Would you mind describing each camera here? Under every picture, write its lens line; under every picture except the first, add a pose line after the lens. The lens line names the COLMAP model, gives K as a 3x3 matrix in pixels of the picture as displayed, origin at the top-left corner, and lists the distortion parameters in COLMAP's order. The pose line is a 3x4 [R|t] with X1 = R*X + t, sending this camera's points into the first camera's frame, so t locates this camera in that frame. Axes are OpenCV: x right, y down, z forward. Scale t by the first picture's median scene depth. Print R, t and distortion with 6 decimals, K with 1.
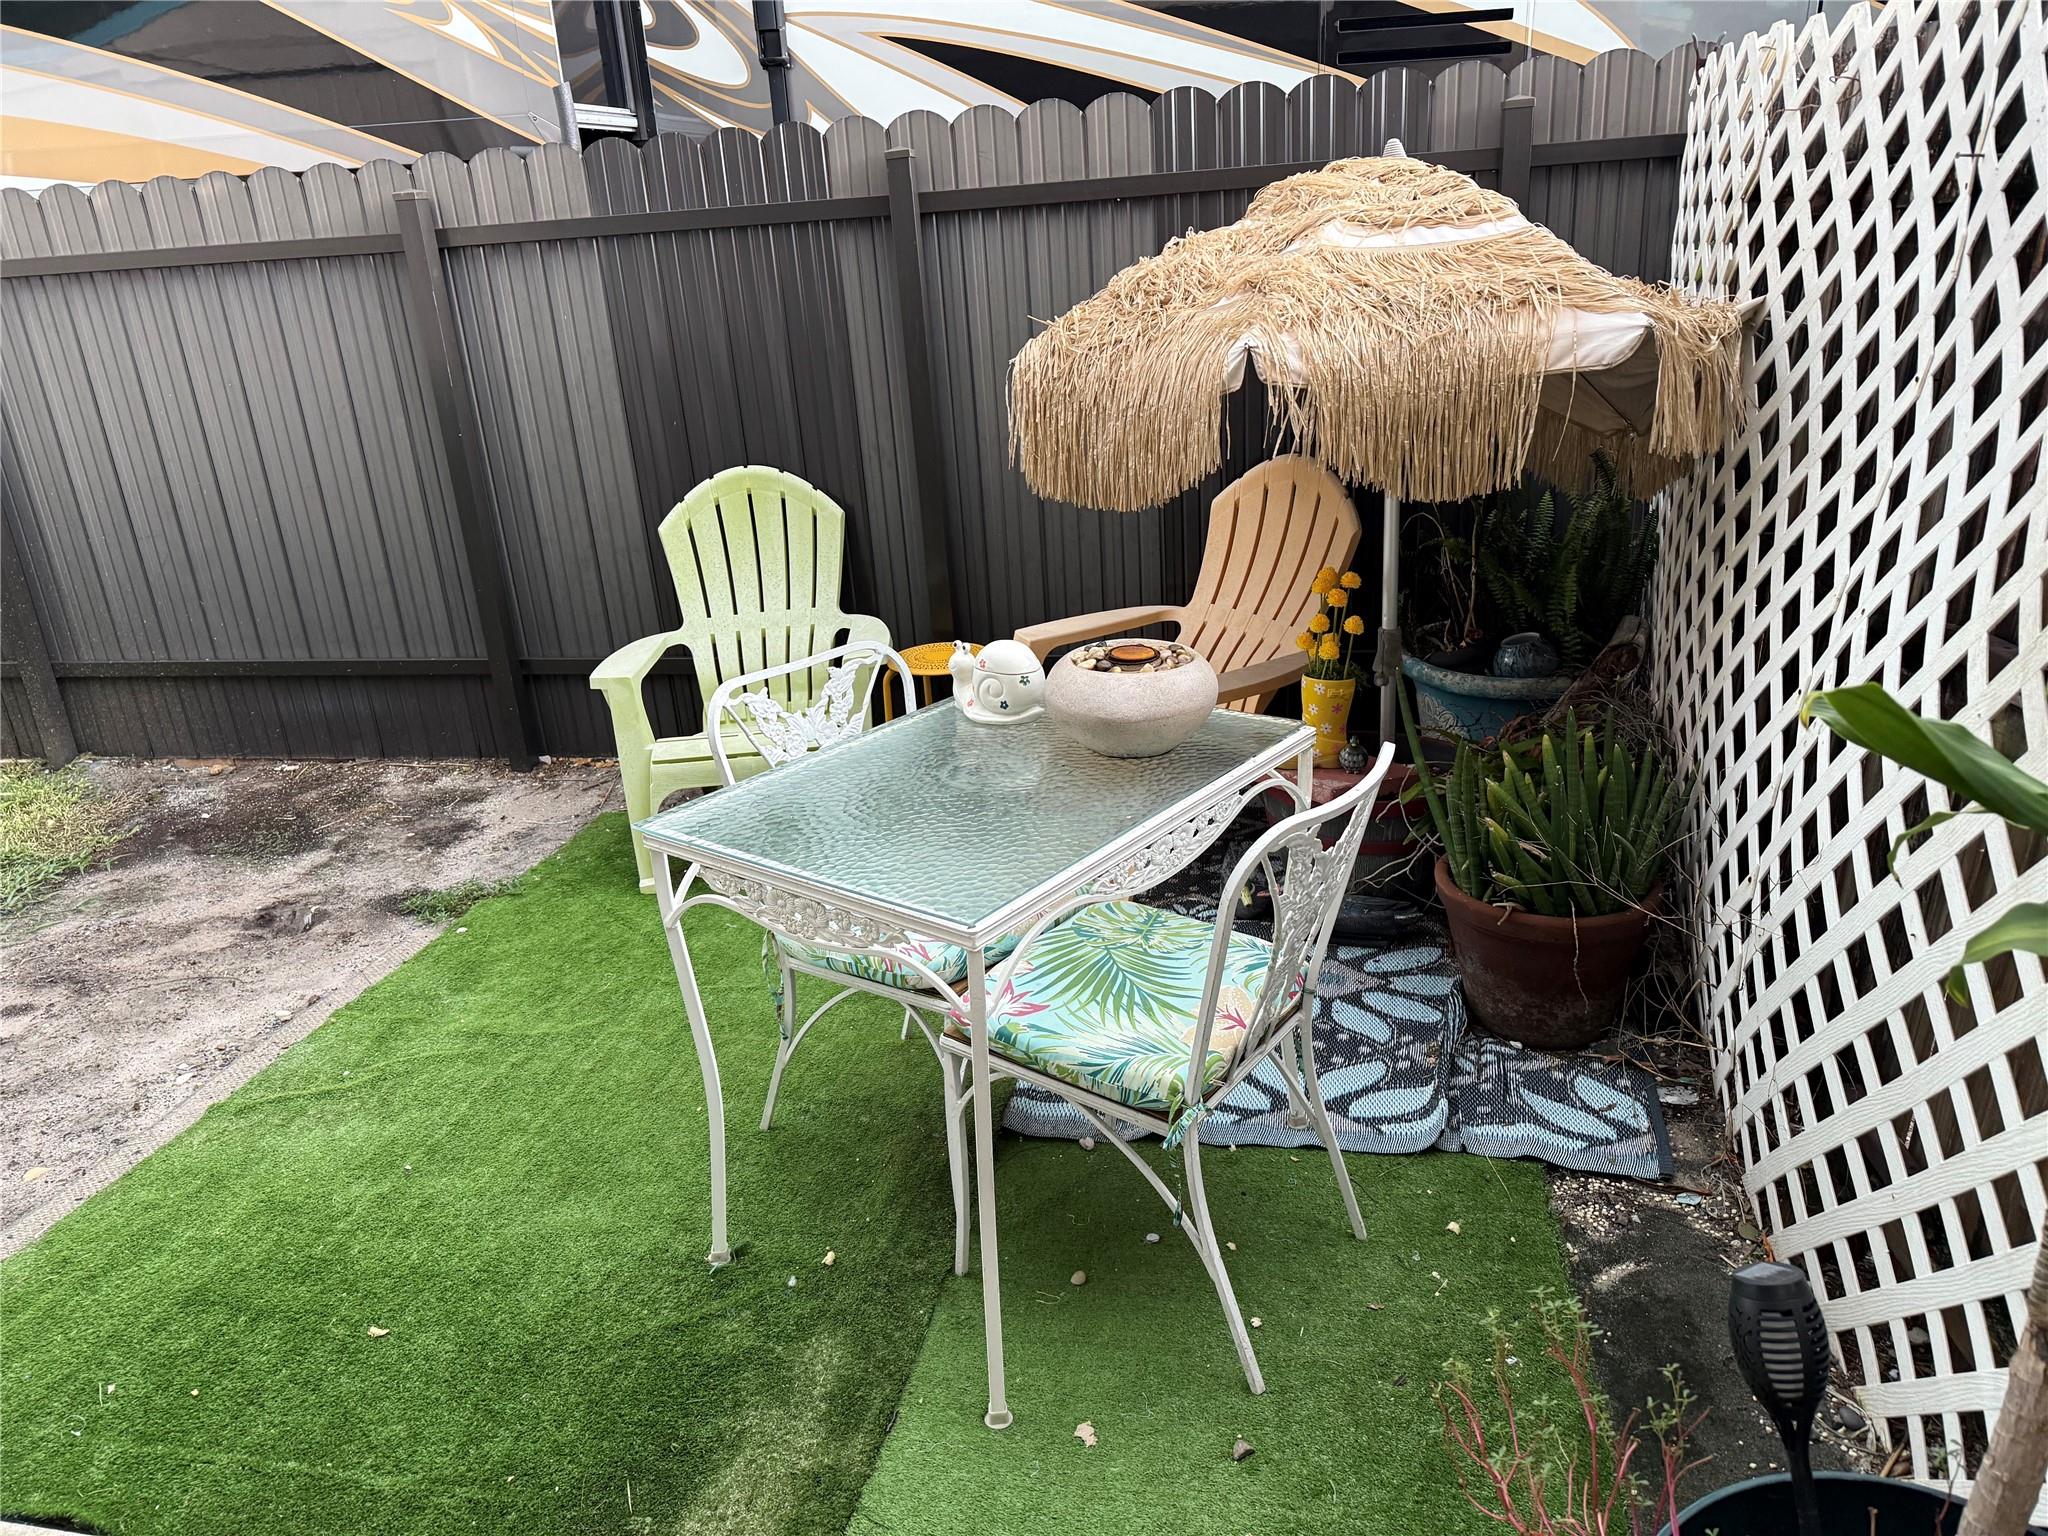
lens RADIAL K [[1423.9, 0, 1024.0], [0, 1423.9, 768.0], [0, 0, 1]] dist [-0.002786, -0.004496]
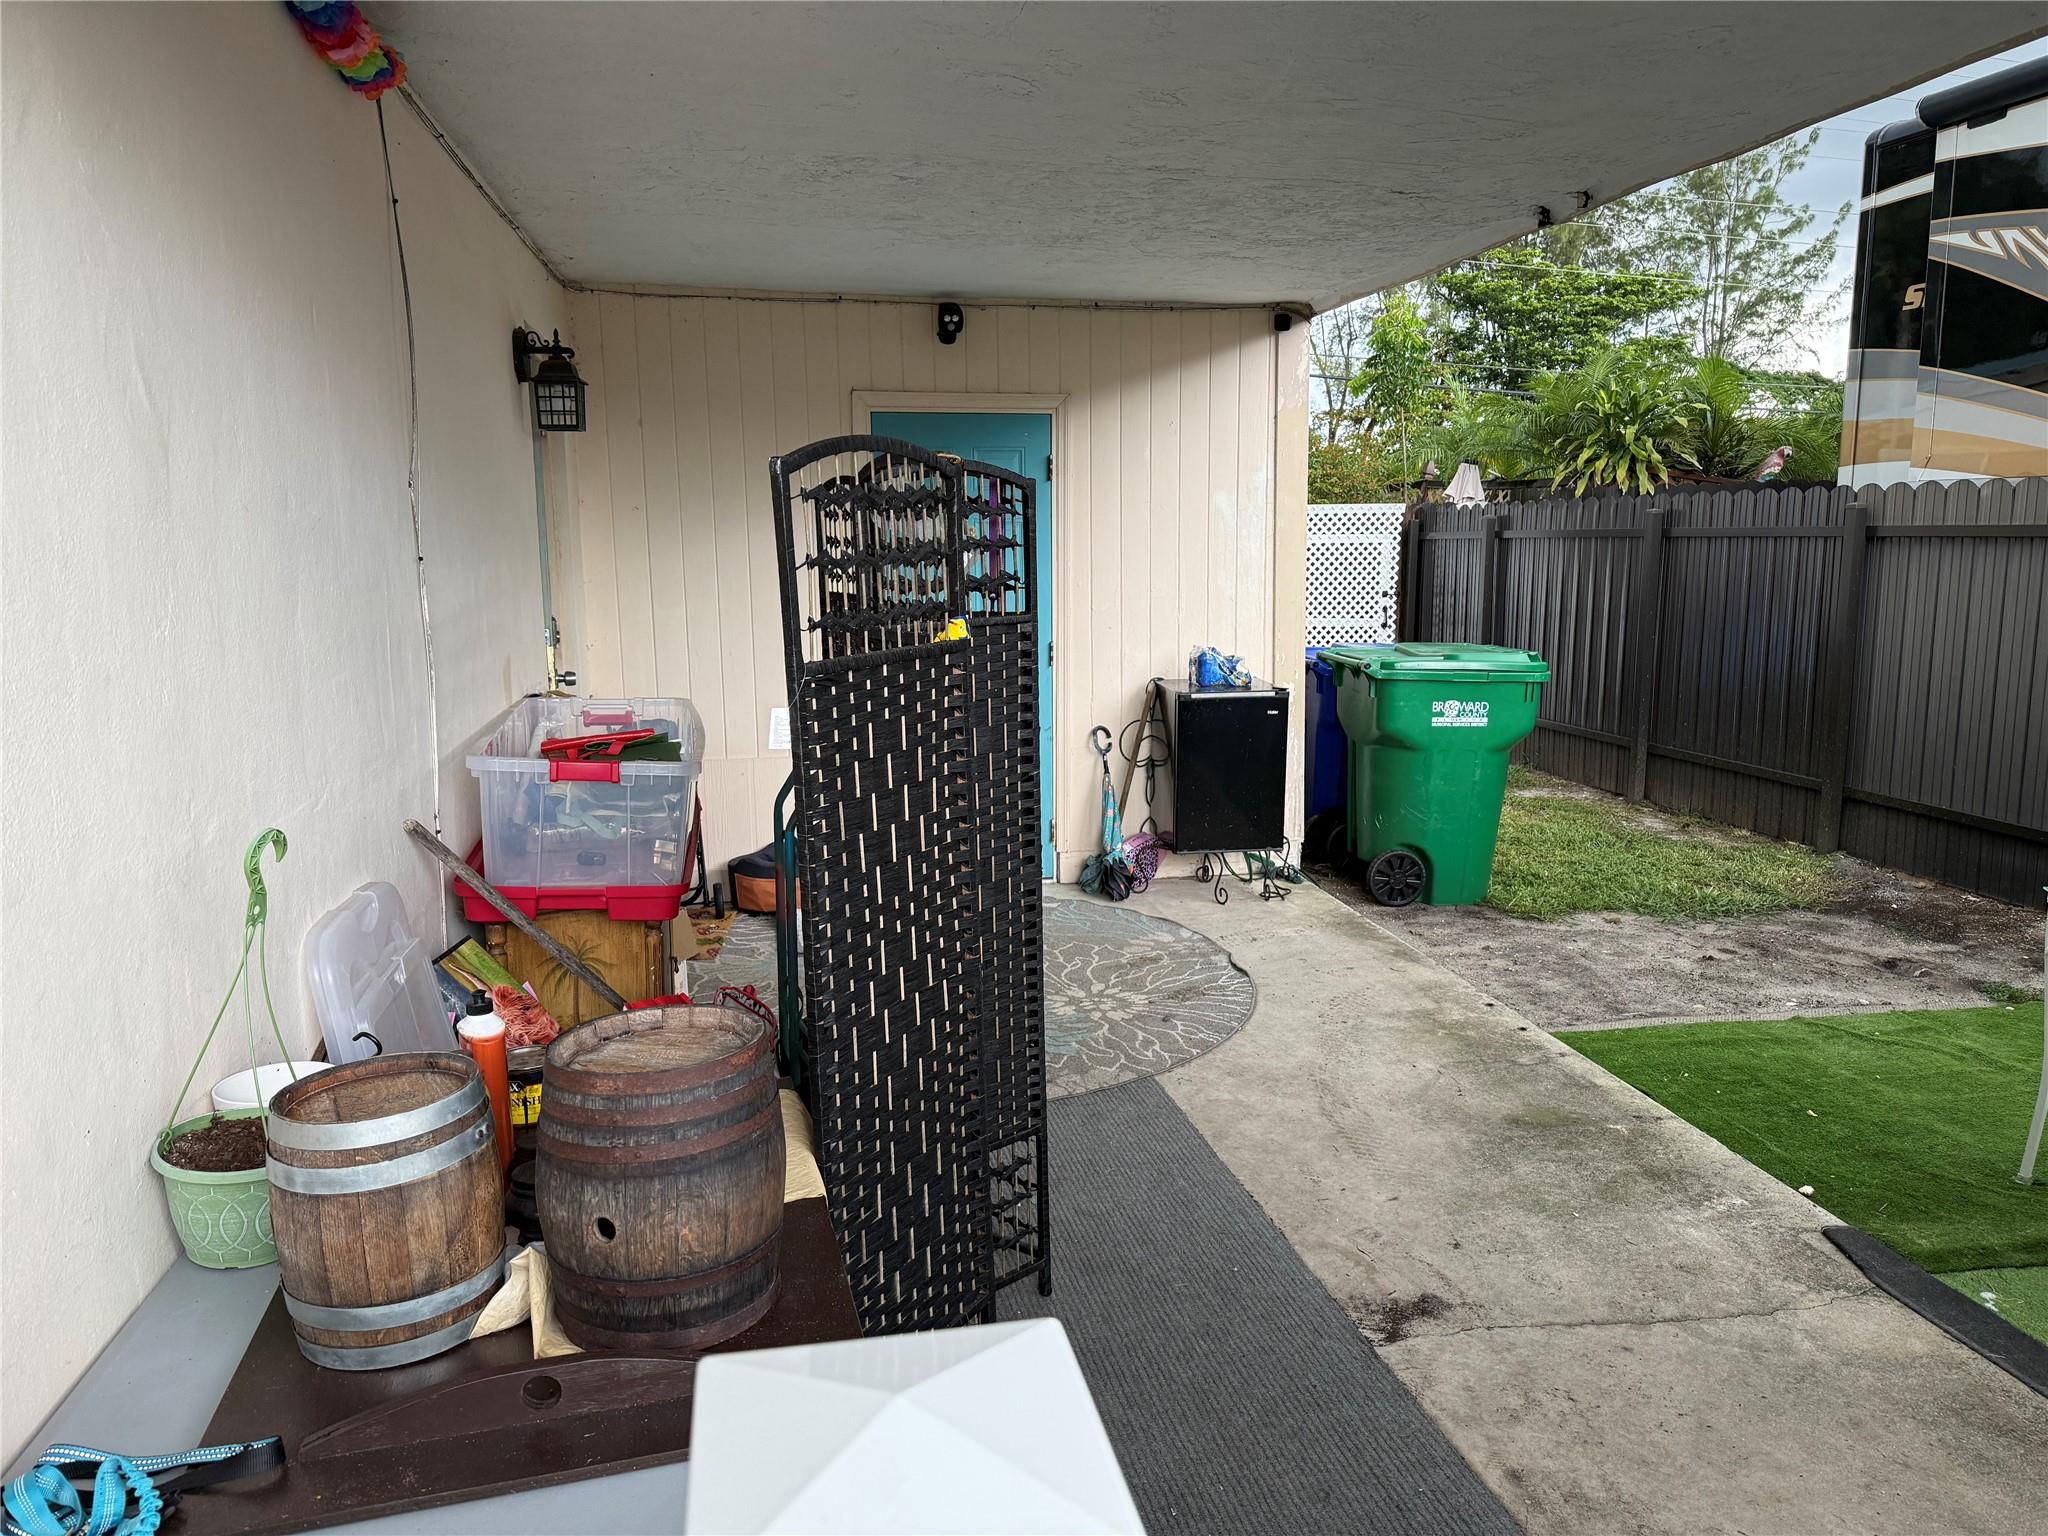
lens RADIAL K [[1423.9, 0, 1024.0], [0, 1423.9, 768.0], [0, 0, 1]] dist [-0.002786, -0.004496]
pose [[0.364885, 0.207021, -0.907745, 0.428647], [-0.336092, 0.938515, 0.078940, 0.098781], [0.868275, 0.276282, 0.412029, -0.439725]]
